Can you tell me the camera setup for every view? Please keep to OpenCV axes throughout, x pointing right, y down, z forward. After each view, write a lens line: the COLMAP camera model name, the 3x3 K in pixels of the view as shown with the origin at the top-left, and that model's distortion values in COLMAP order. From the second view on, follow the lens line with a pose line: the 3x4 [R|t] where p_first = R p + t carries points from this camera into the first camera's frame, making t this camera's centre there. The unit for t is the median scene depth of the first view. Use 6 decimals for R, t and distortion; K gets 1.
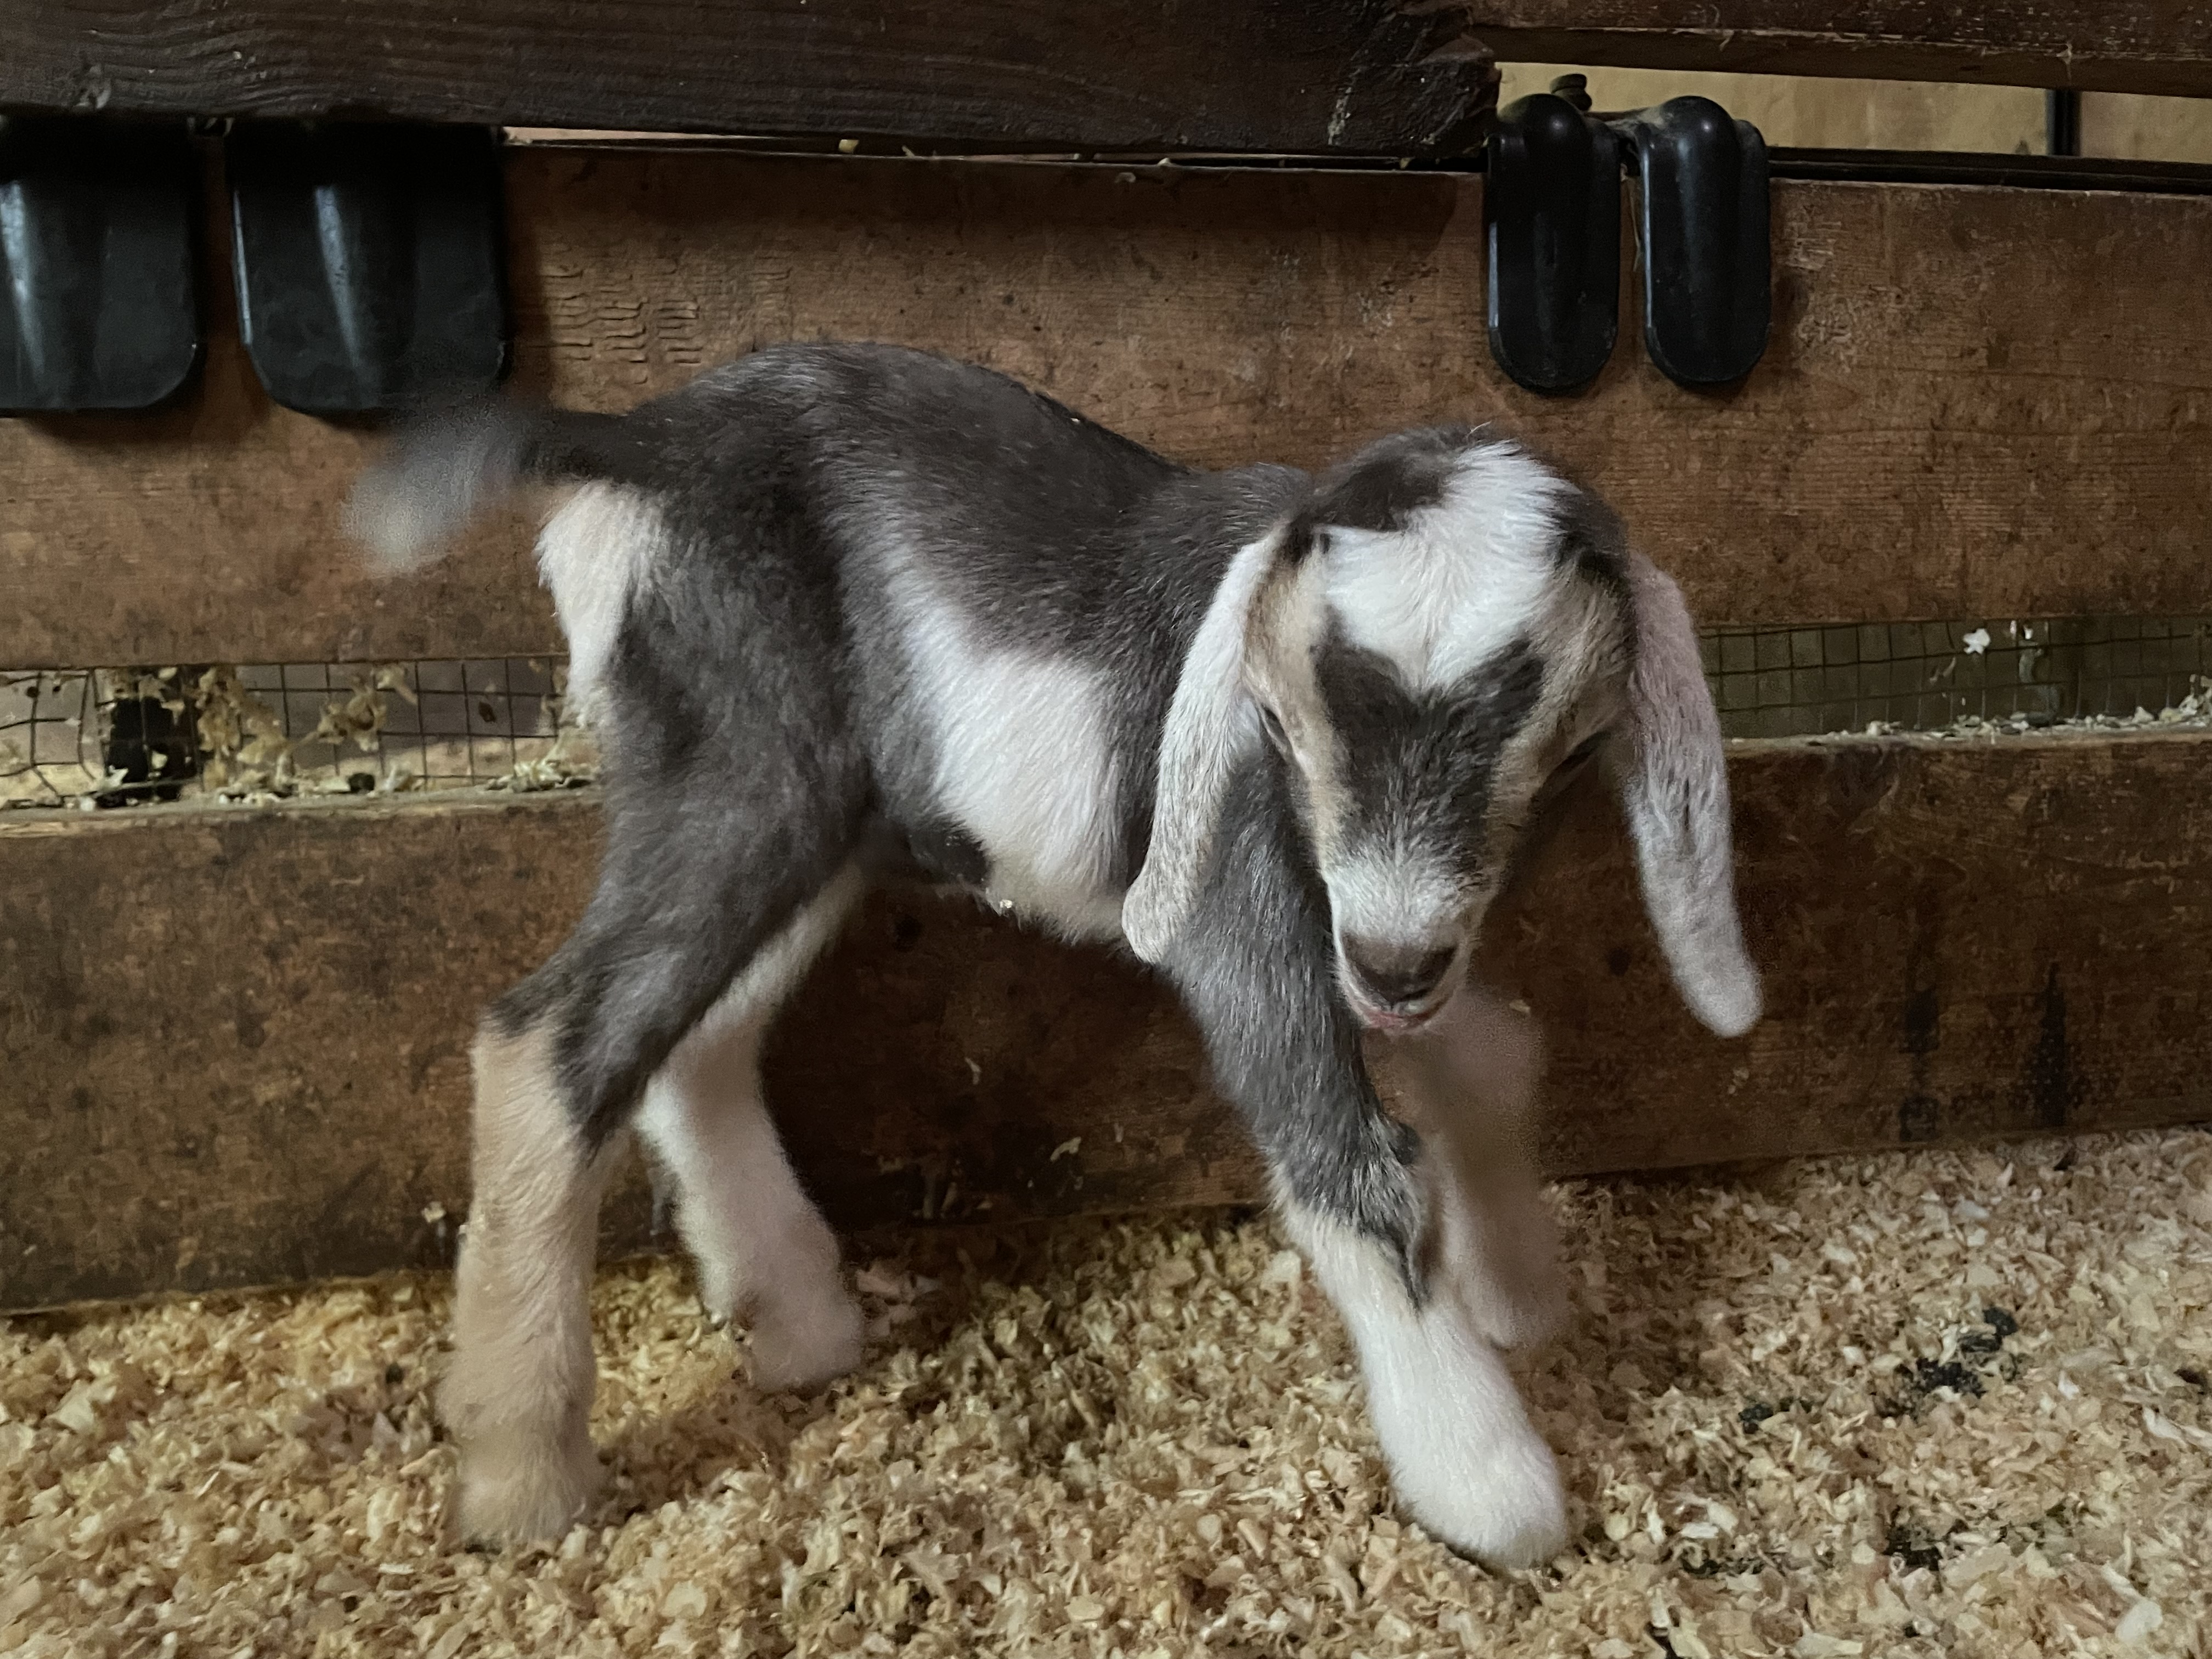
lens RADIAL K [[1658.7, 0, 1106.0], [0, 1658.7, 829.5], [0, 0, 1]] dist [0.079795, -0.117982]
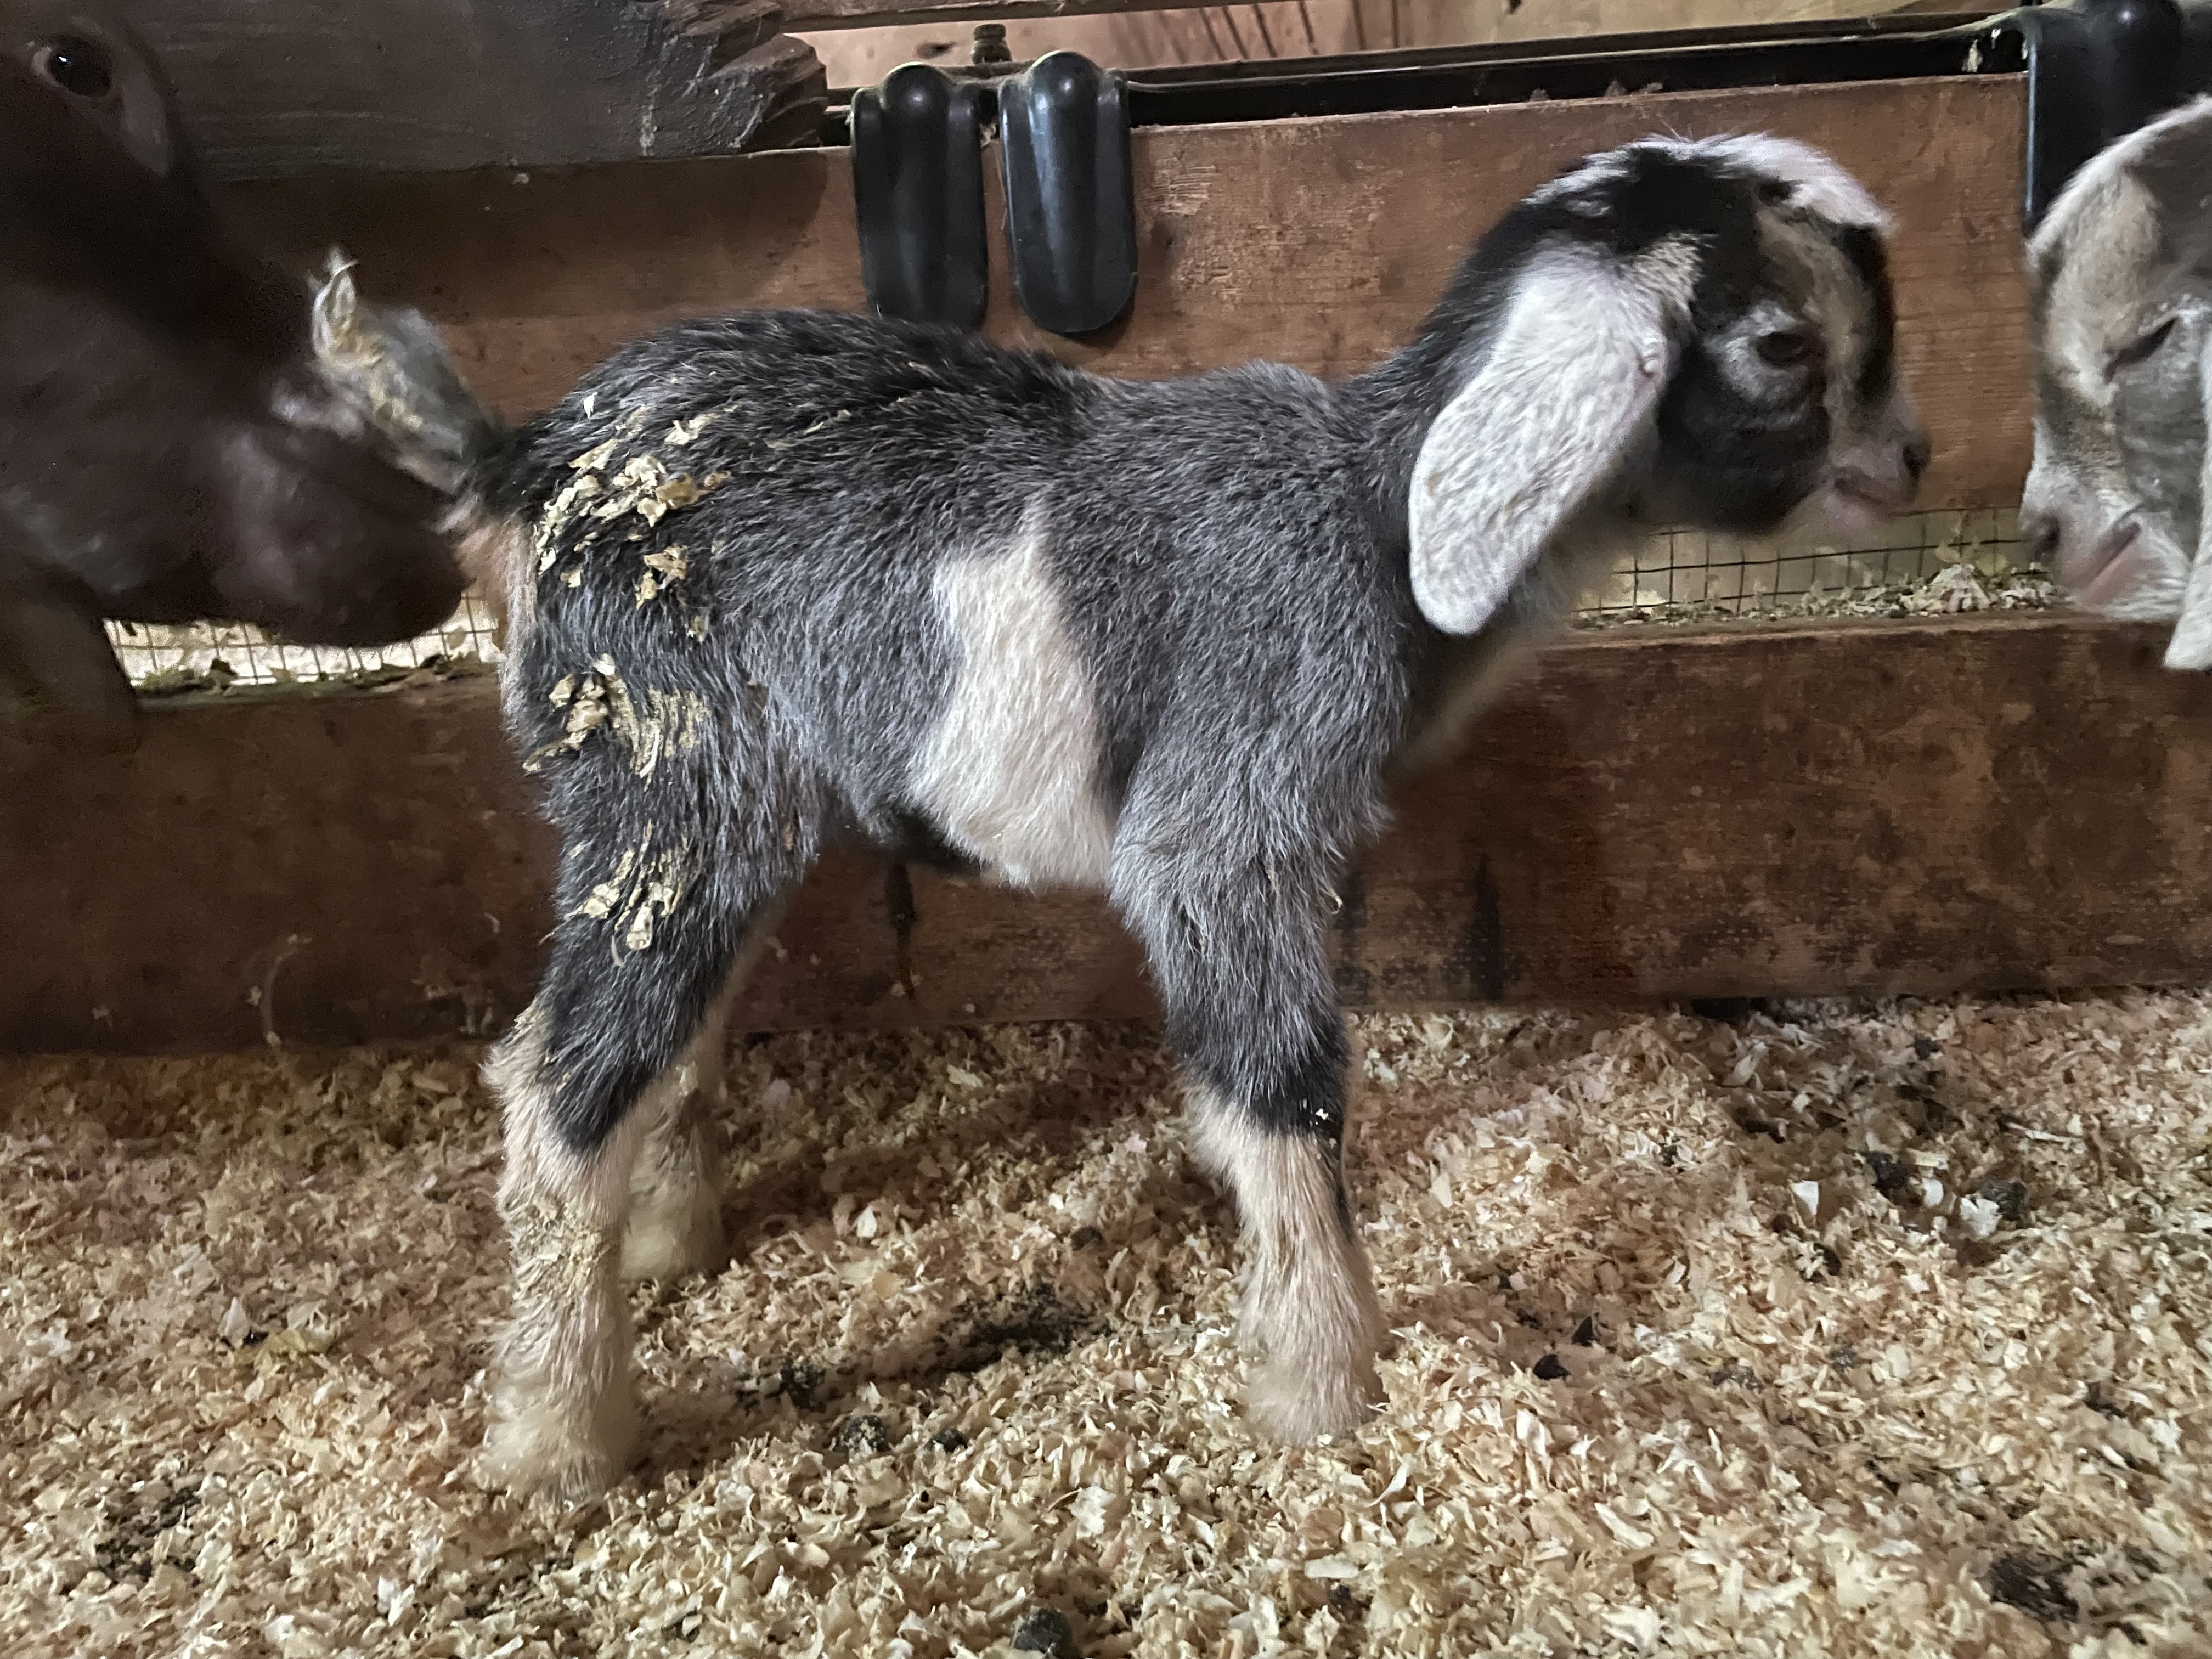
lens RADIAL K [[1658.5, 0, 1091.6], [0, 1658.5, 789.0], [0, 0, 1]] dist [0.093770, -0.130829]
pose [[0.974579, 0.029926, -0.222037, 0.602925], [0.003999, 0.988558, 0.150789, -0.133508], [0.224009, -0.147844, 0.963308, -0.083186]]
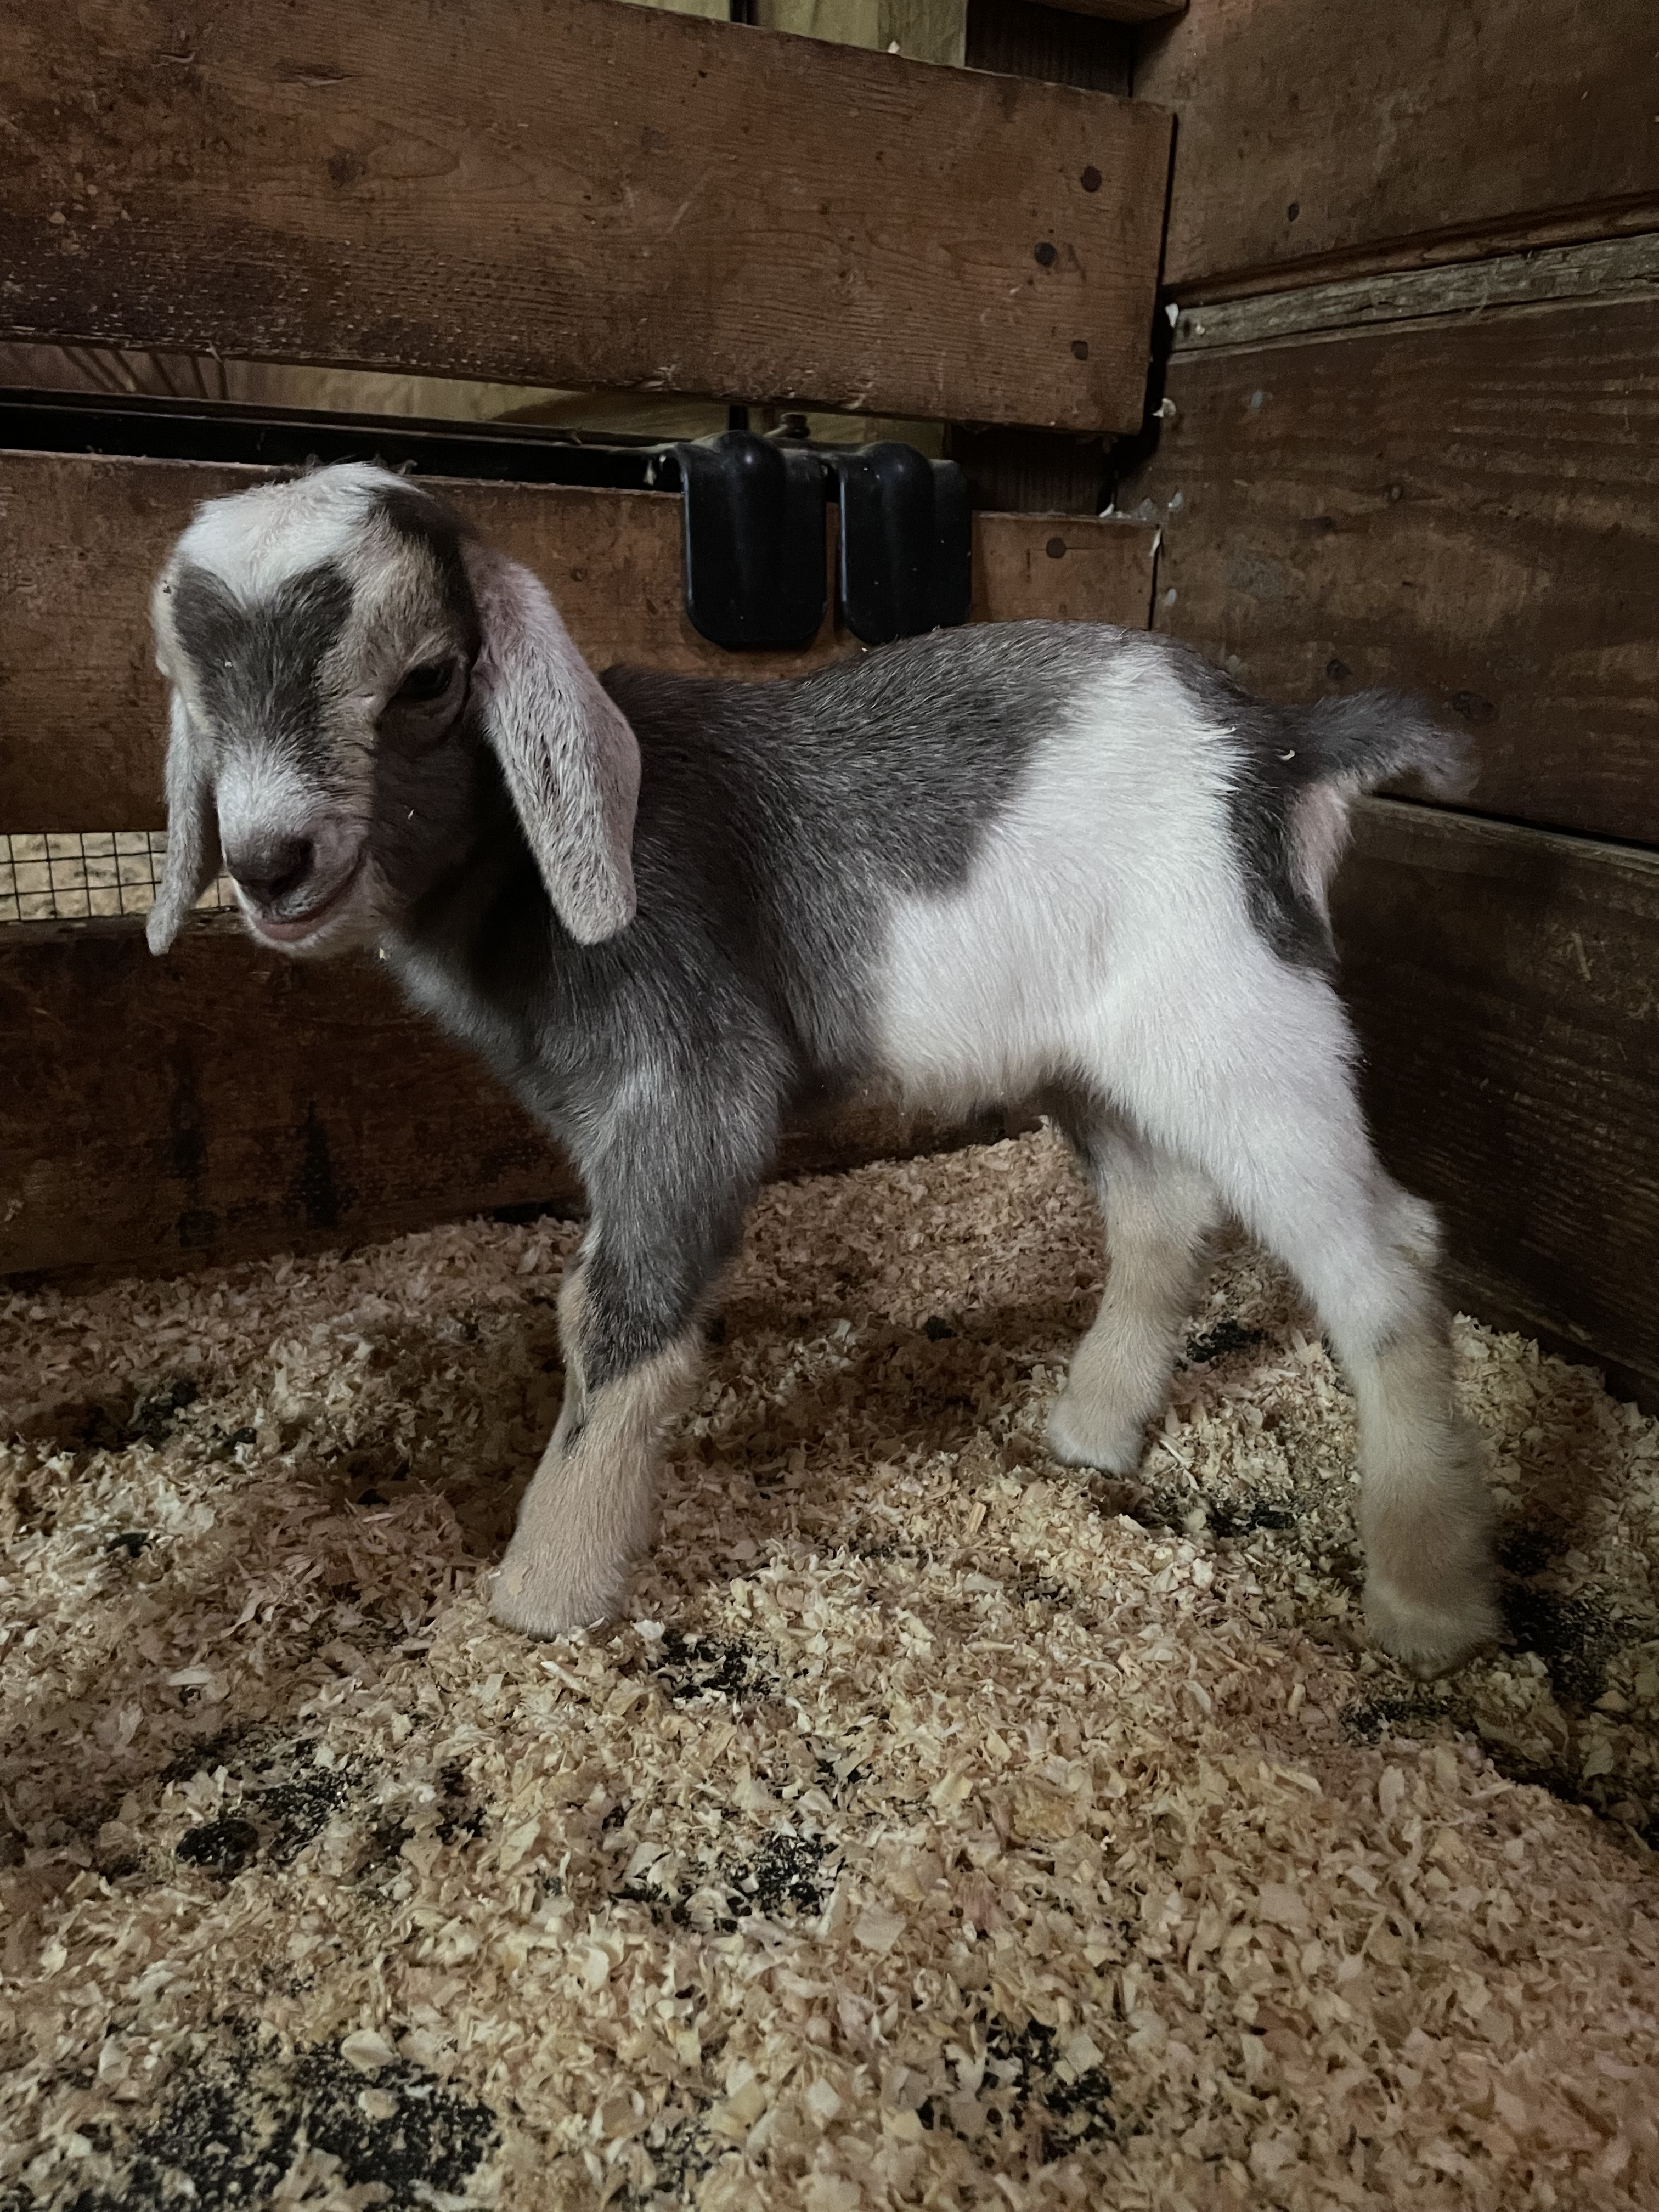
lens RADIAL K [[1658.7, 0, 835.4], [0, 1658.7, 1085.2], [0, 0, 1]] dist [0.079795, -0.117982]
pose [[0.960698, -0.024526, 0.276511, 0.646605], [-0.020892, 0.986877, 0.160117, -0.152142], [-0.276809, -0.159601, 0.947578, -0.310680]]
